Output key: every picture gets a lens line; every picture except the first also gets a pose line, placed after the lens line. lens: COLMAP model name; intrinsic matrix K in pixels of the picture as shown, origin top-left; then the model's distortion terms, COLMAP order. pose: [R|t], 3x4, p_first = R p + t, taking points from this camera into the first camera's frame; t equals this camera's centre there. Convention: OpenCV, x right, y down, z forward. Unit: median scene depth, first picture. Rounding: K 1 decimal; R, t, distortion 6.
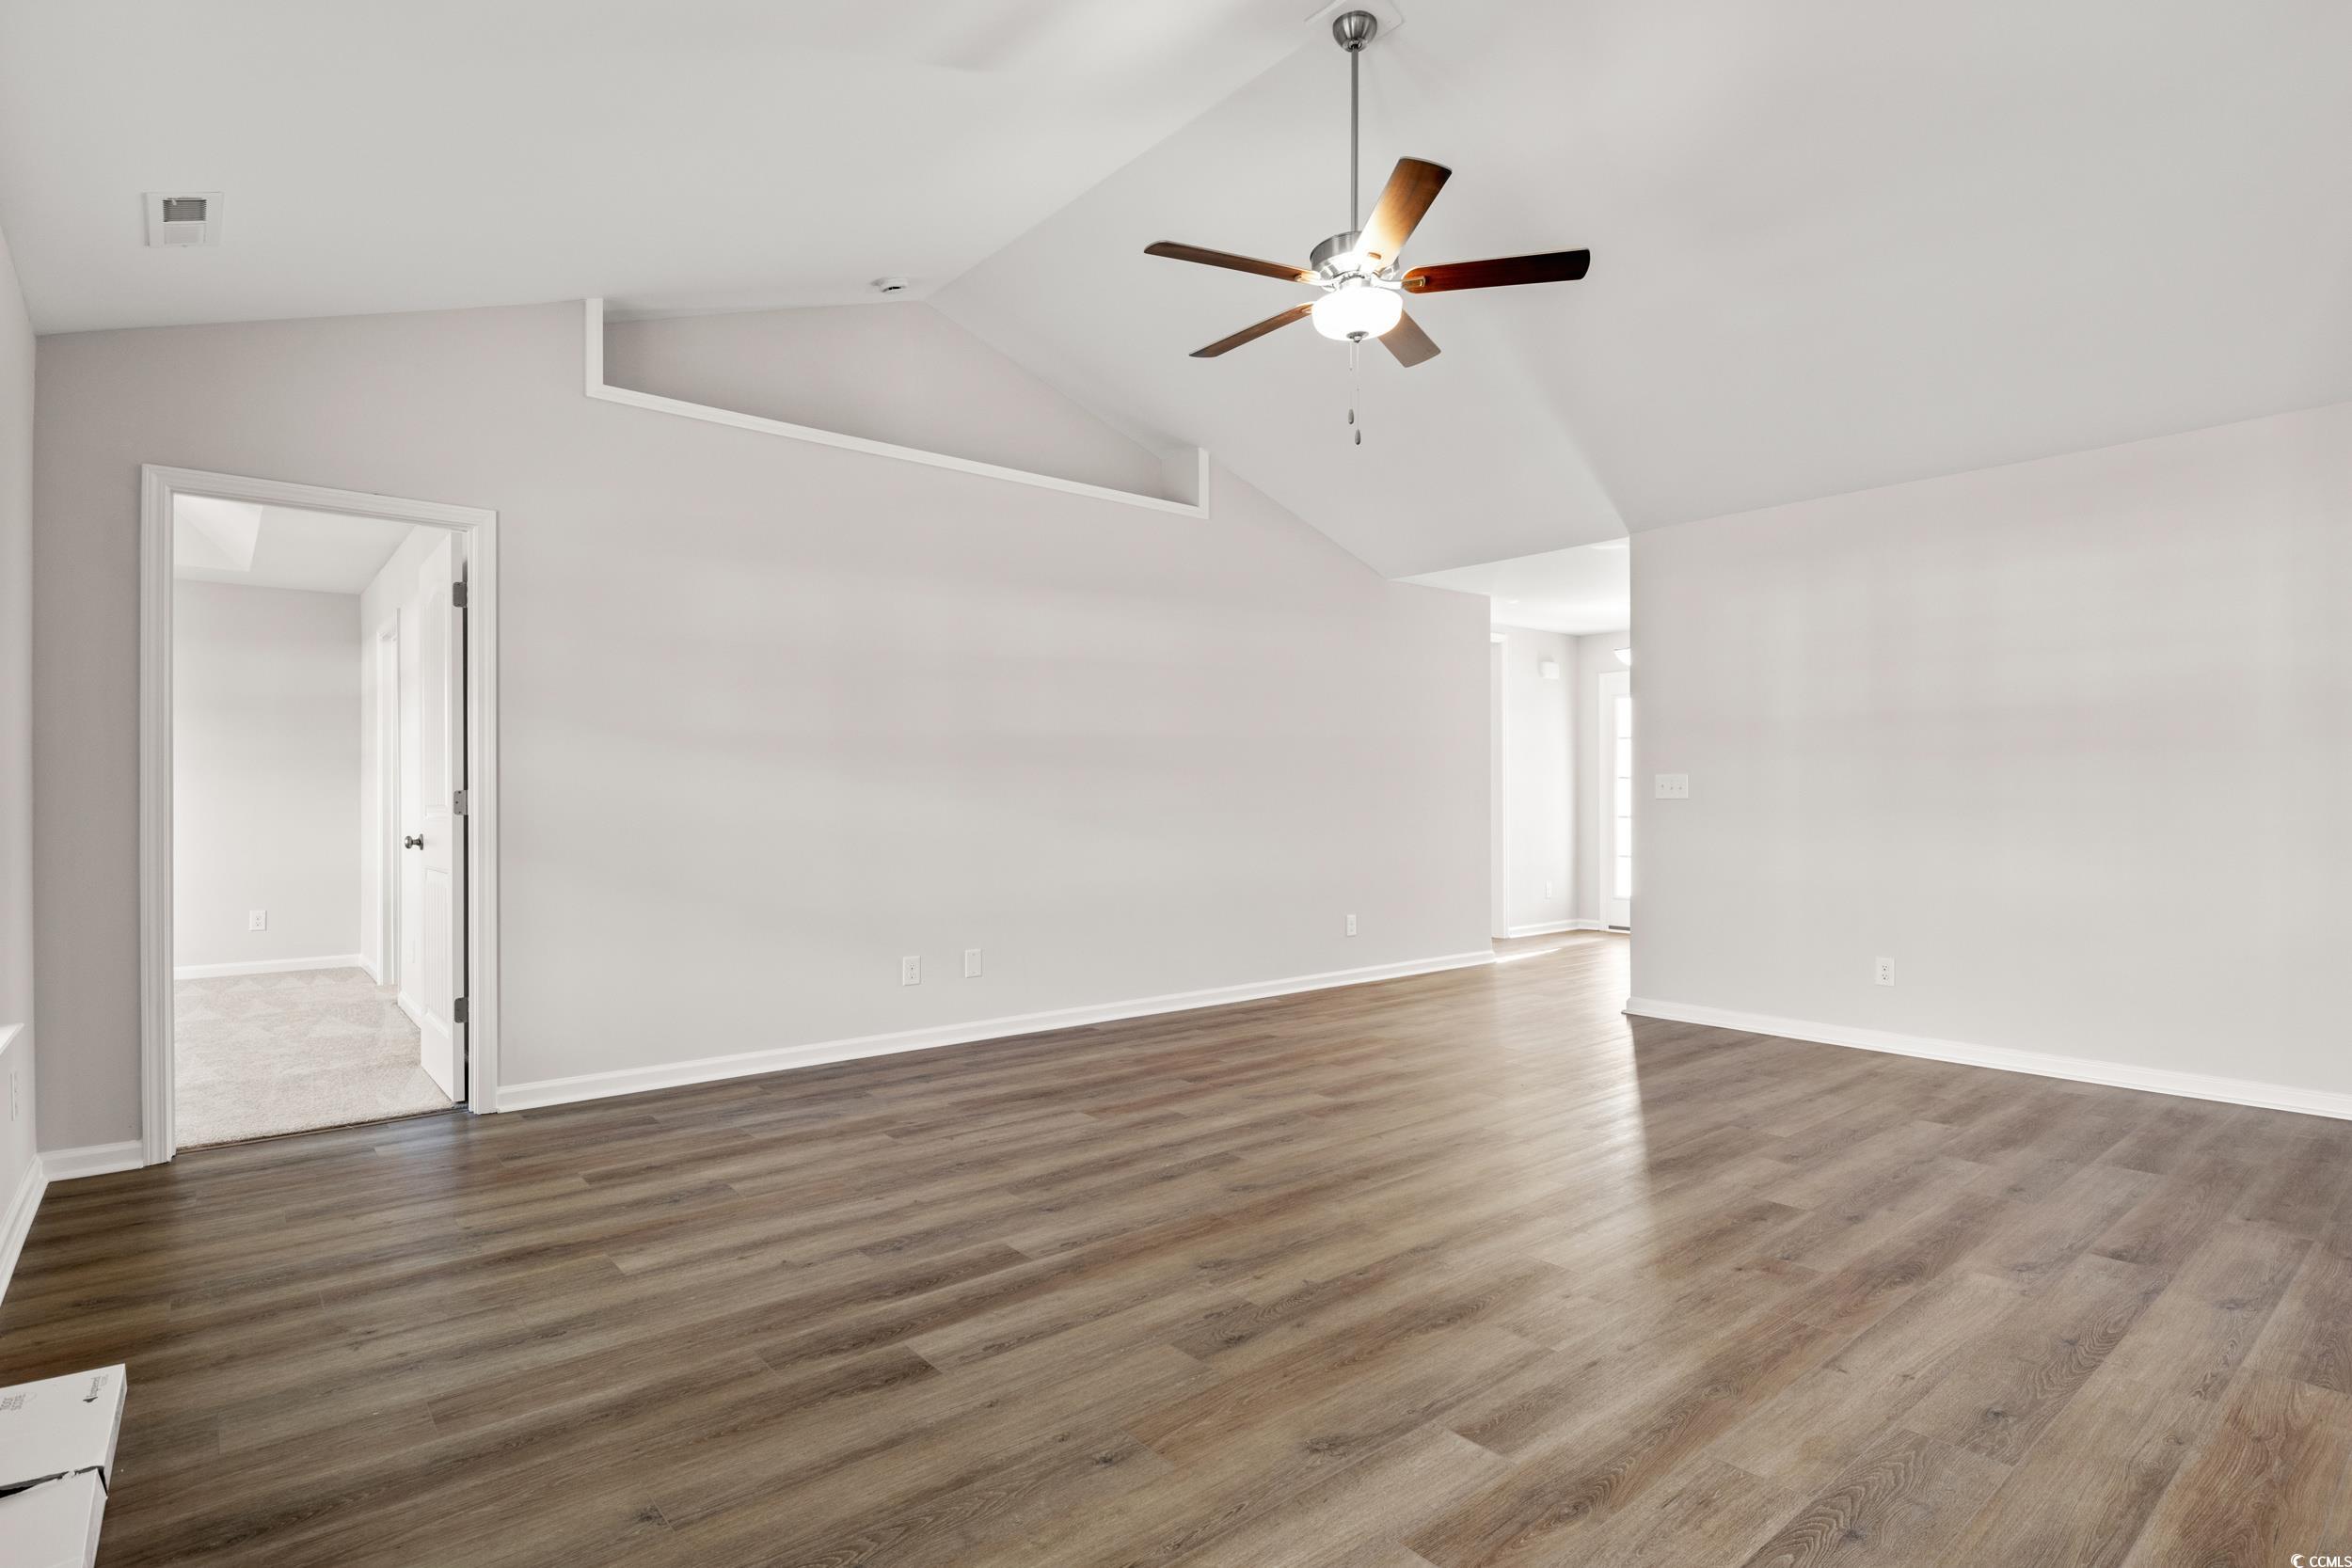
lens RADIAL K [[1180.8, 0, 1200.0], [0, 1180.8, 794.3], [0, 0, 1]] dist [-0.002786, -0.000843]
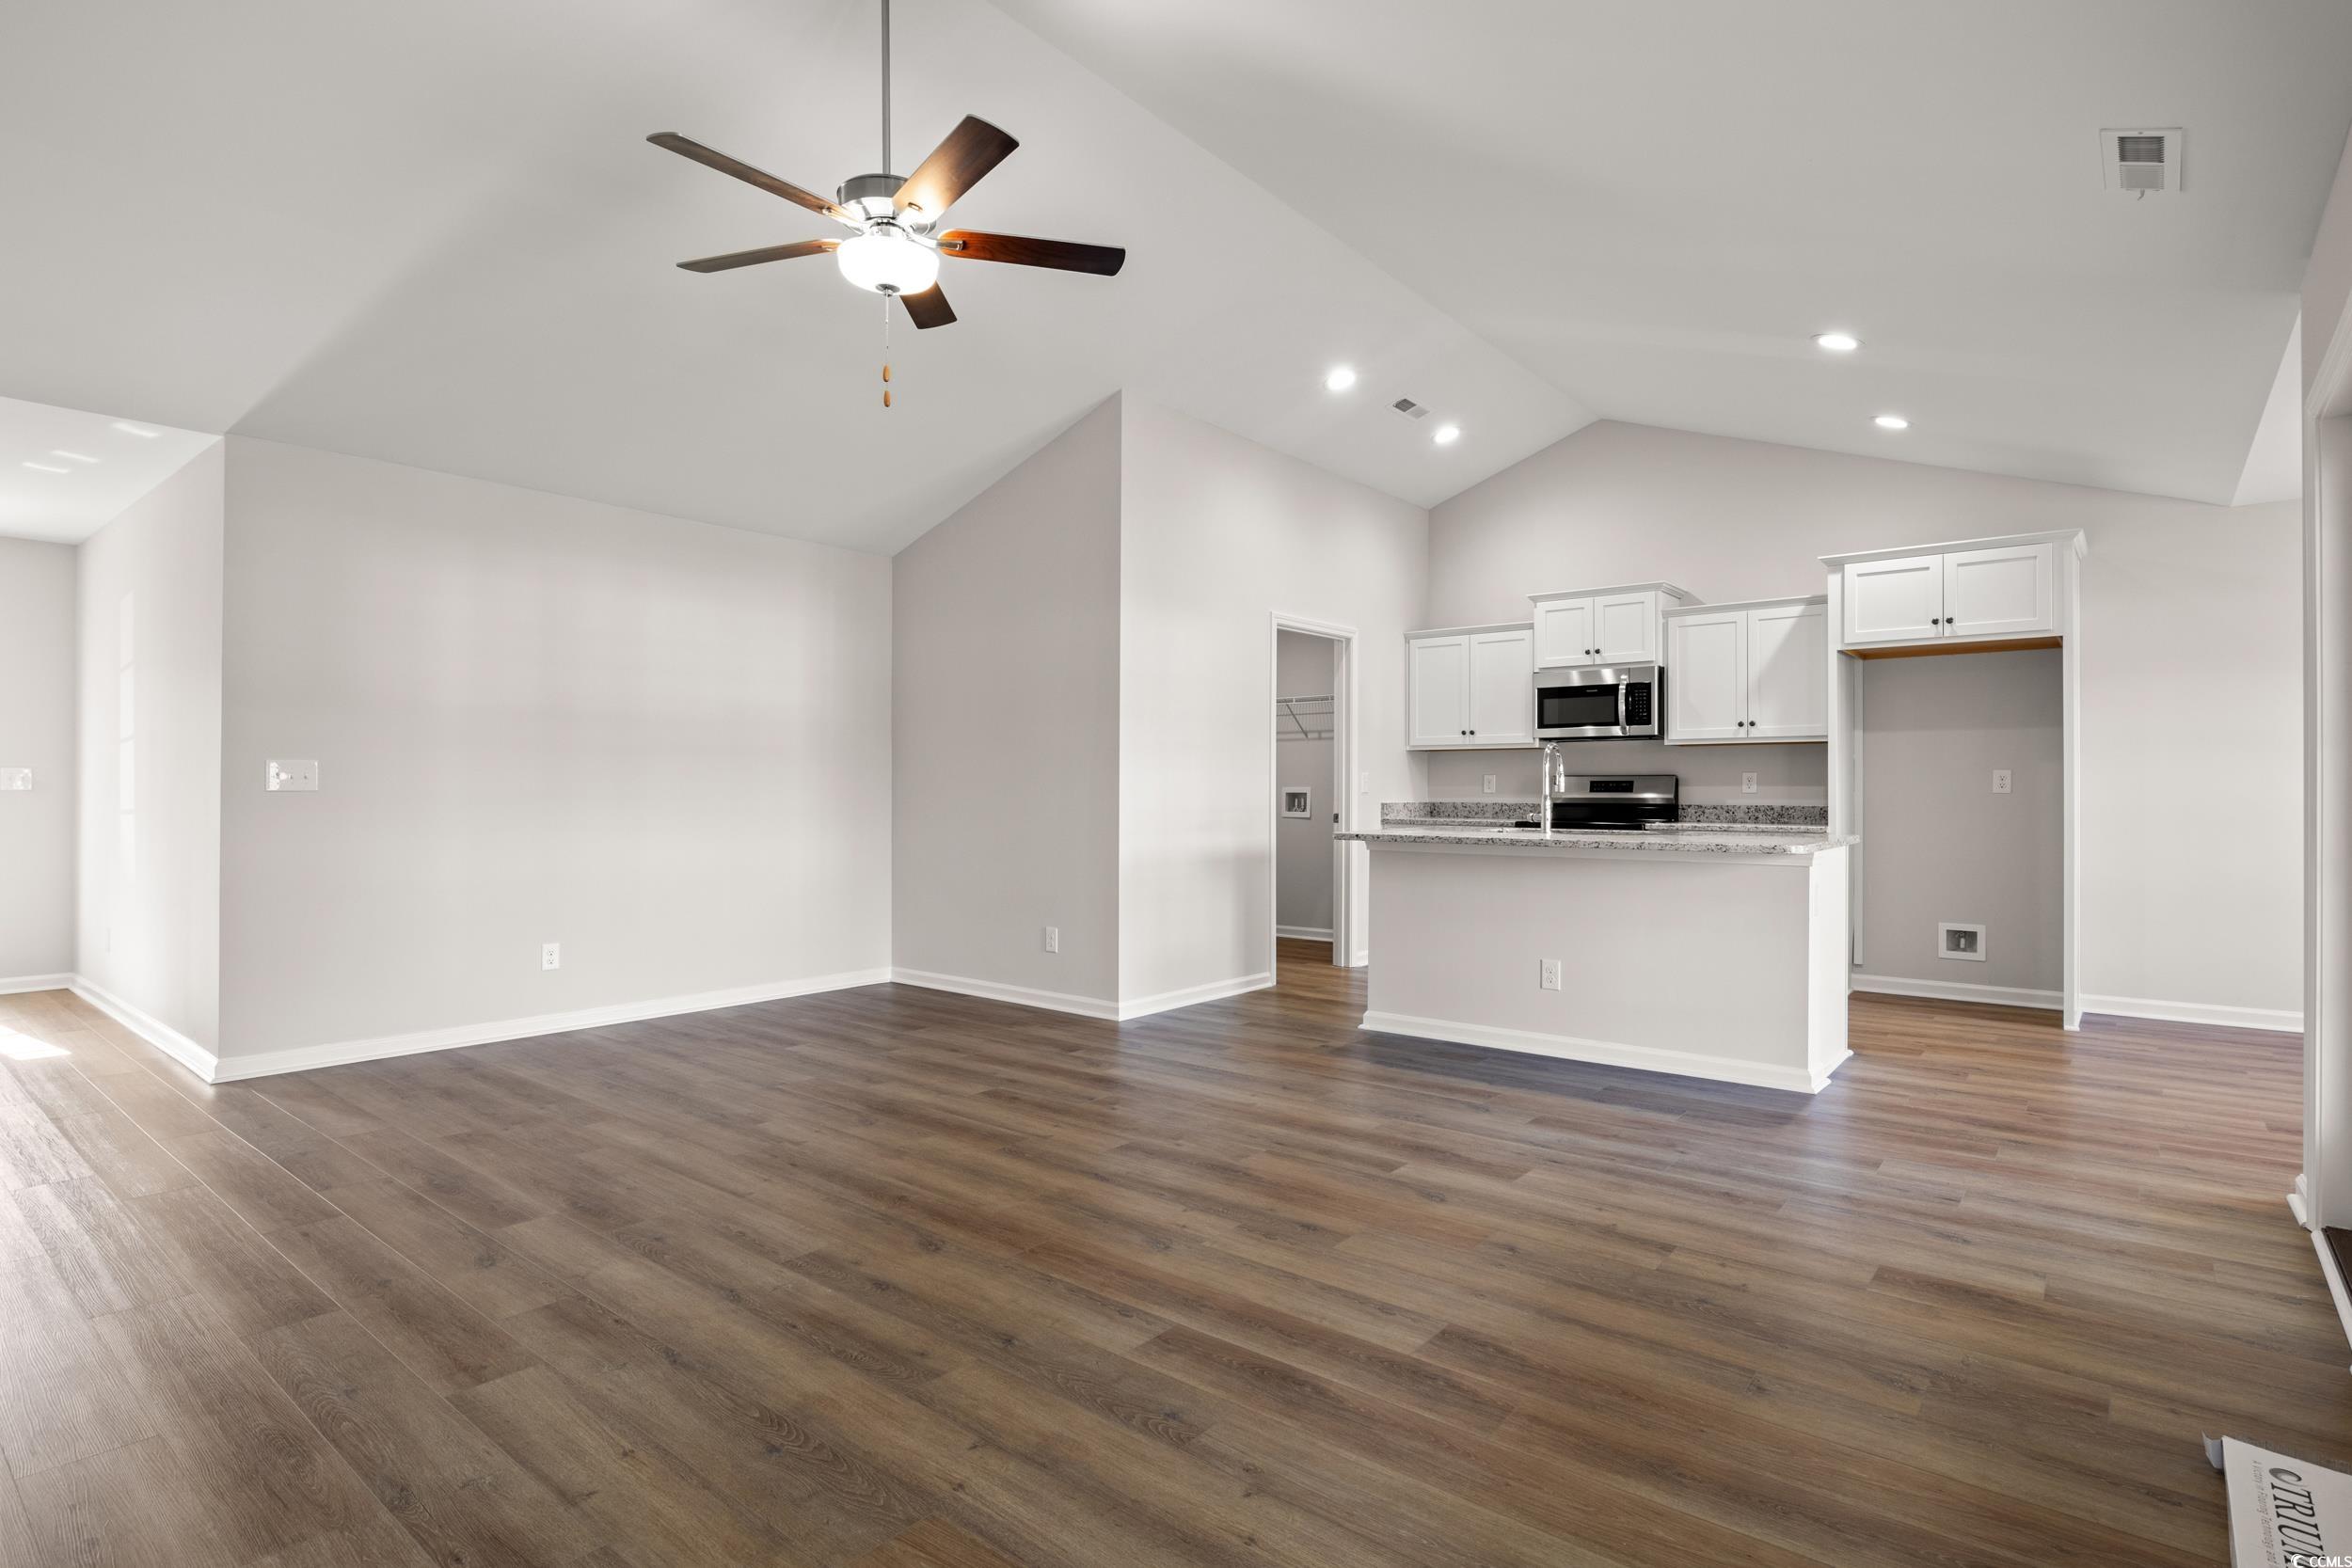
lens RADIAL K [[1153.4, 0, 1193.8], [0, 1153.4, 783.4], [0, 0, 1]] dist [-0.001830, -0.000153]
pose [[-0.181344, 0.008453, 0.983383, -0.871511], [-0.005748, 0.999937, -0.009655, 0.004311], [-0.983403, -0.007403, -0.181284, 1.018249]]
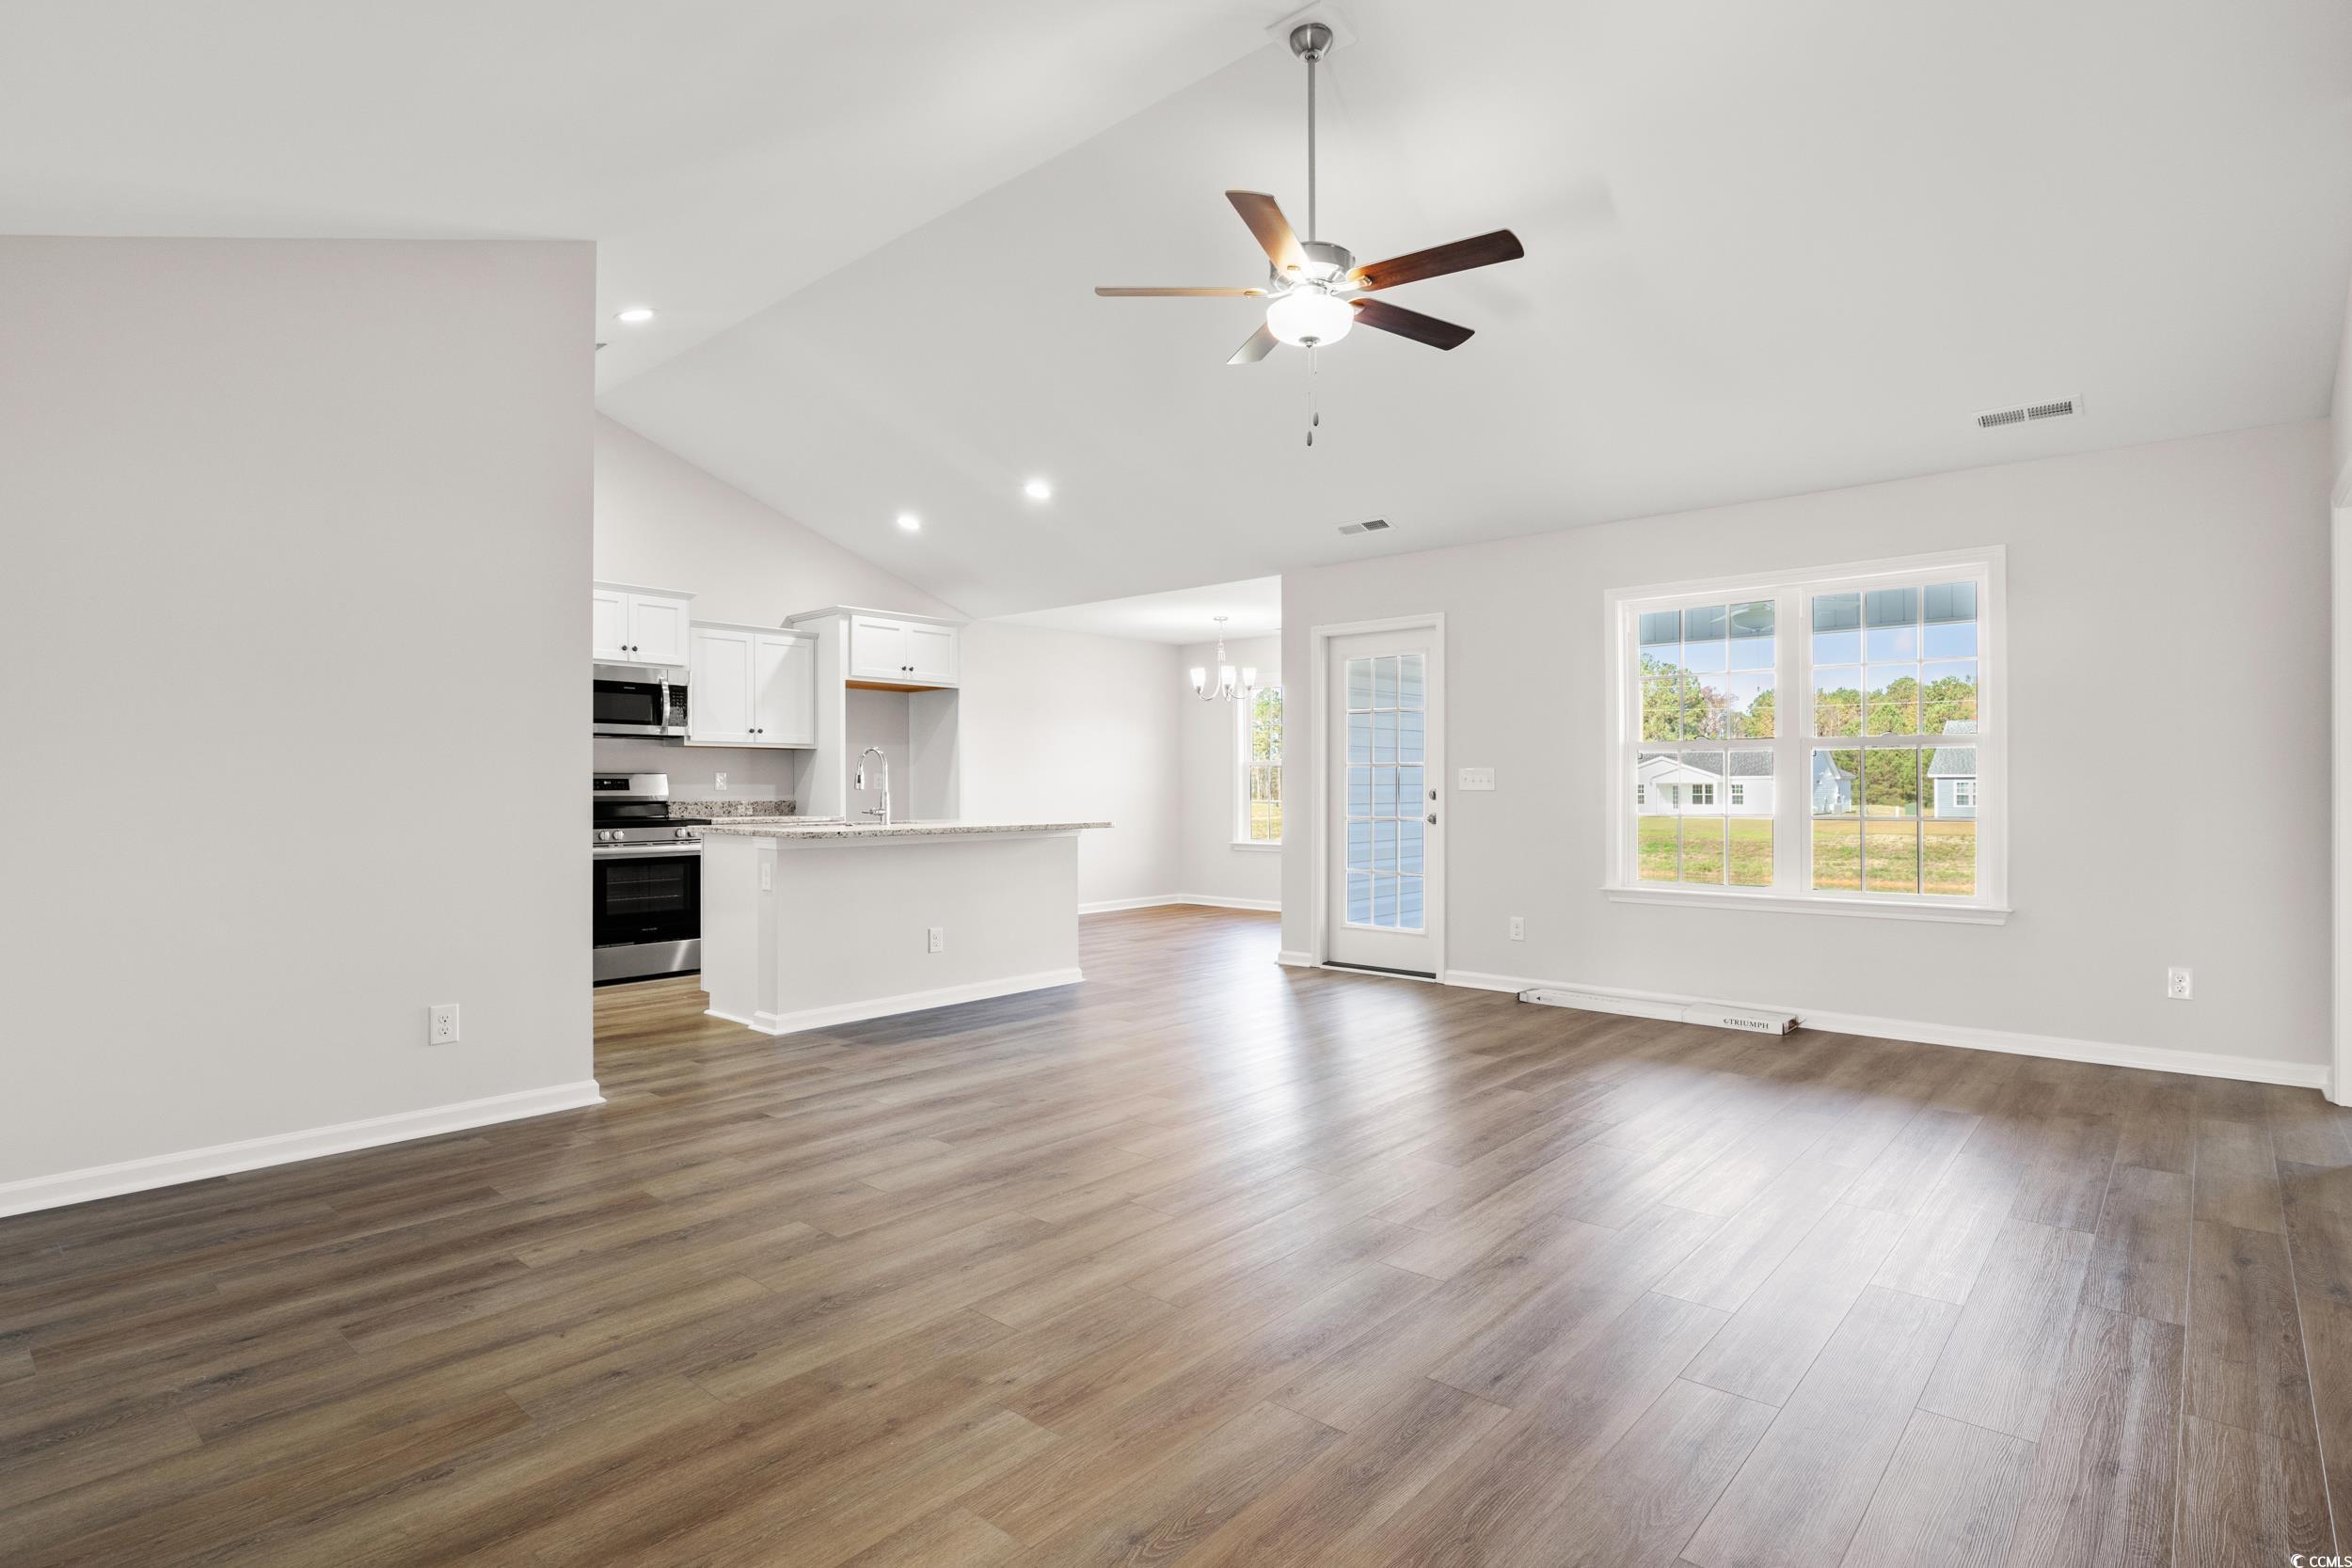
lens RADIAL K [[1175.3, 0, 1176.0], [0, 1175.3, 784.0], [0, 0, 1]] dist [-0.011744, -0.000075]
pose [[-0.990814, 0.003467, -0.135184, 0.427208], [0.004675, 0.999952, -0.008621, 0.008044], [0.135148, -0.009174, -0.990783, 2.202324]]
